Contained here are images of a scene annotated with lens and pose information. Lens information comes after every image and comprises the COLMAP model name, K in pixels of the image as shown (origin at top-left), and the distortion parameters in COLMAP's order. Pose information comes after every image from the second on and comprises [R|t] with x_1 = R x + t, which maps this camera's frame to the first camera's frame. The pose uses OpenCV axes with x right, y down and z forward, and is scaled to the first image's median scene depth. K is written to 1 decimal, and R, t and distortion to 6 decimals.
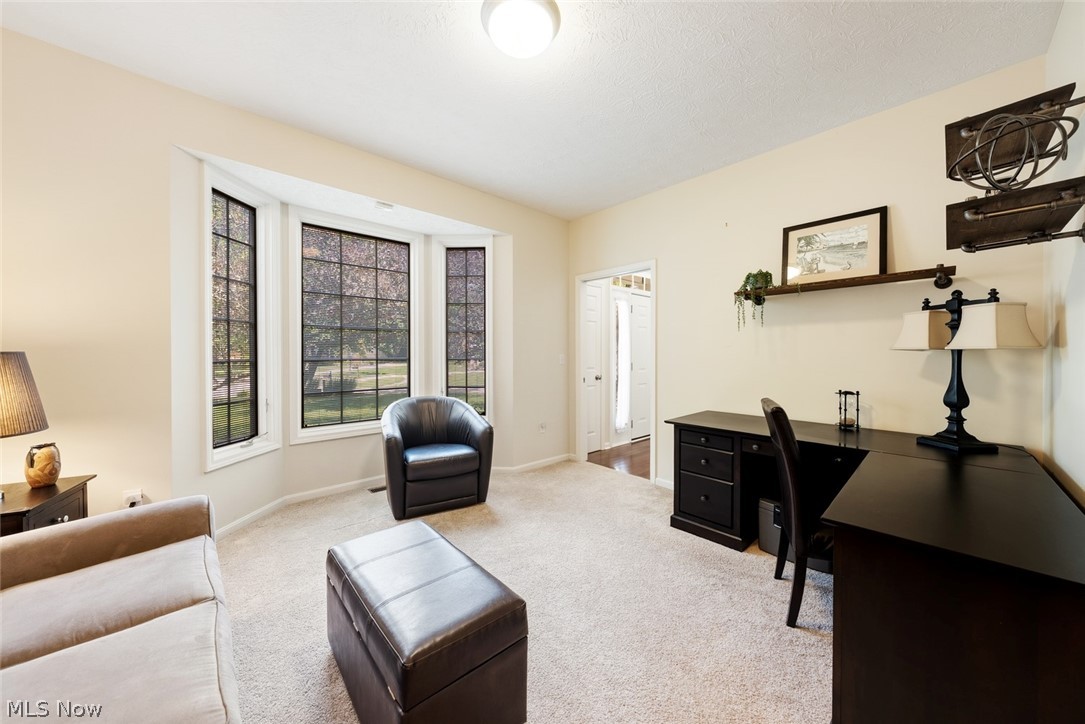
lens RADIAL K [[375.7, 0, 542.1], [0, 375.7, 361.7], [0, 0, 1]] dist [-0.001420, 0.000050]
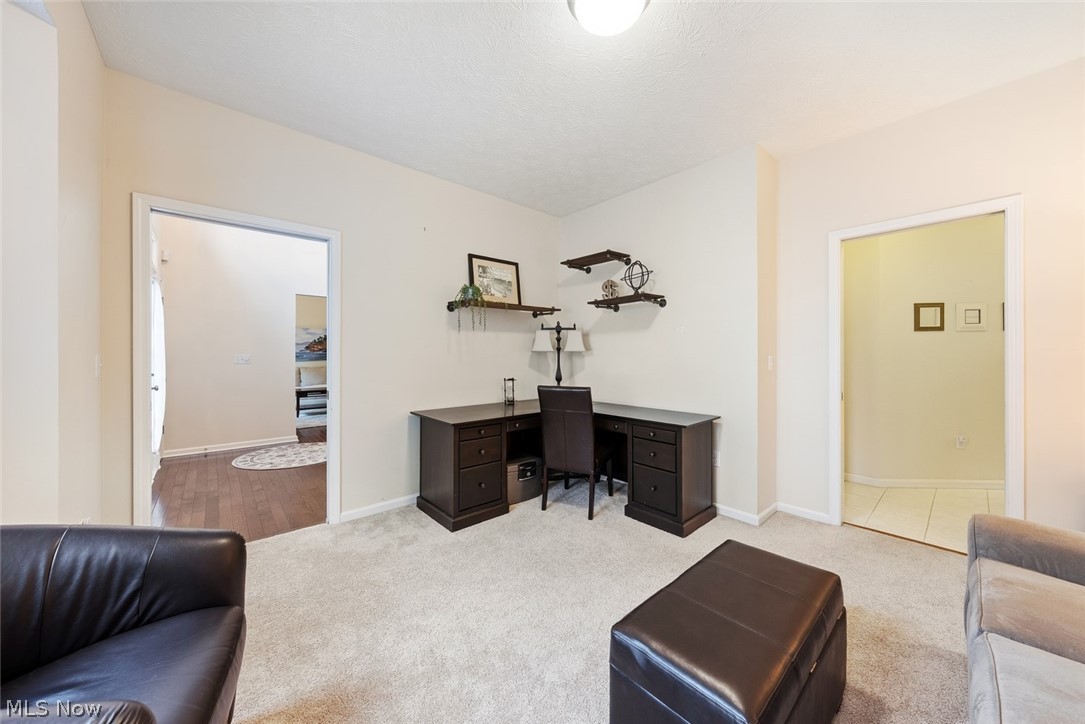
lens RADIAL K [[375.7, 0, 547.9], [0, 375.7, 359.5], [0, 0, 1]] dist [-0.001420, 0.000050]
pose [[-0.003609, -0.017820, 0.999835, -0.608832], [0.016320, 0.999707, 0.017877, -0.019103], [-0.999860, 0.016382, -0.003317, 0.738838]]
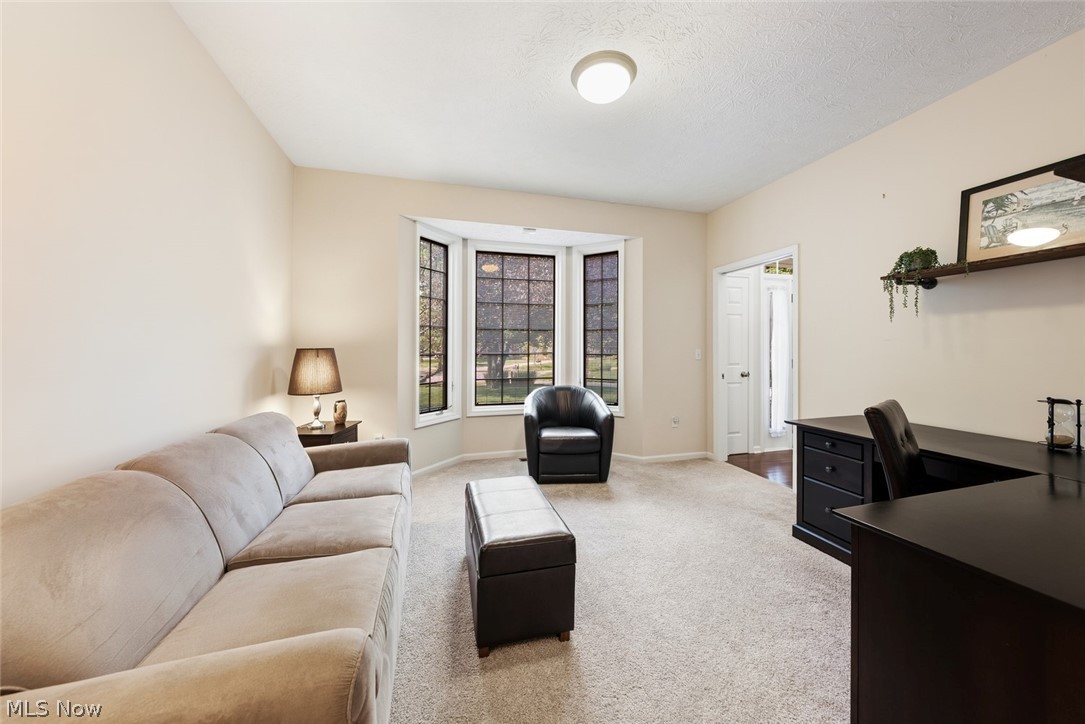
lens RADIAL K [[375.7, 0, 538.3], [0, 375.7, 350.4], [0, 0, 1]] dist [-0.001420, 0.000050]
pose [[0.892637, 0.001288, -0.450774, 0.197152], [-0.009253, 0.999838, -0.015466, 0.002984], [0.450681, 0.017977, 0.892504, -0.108678]]
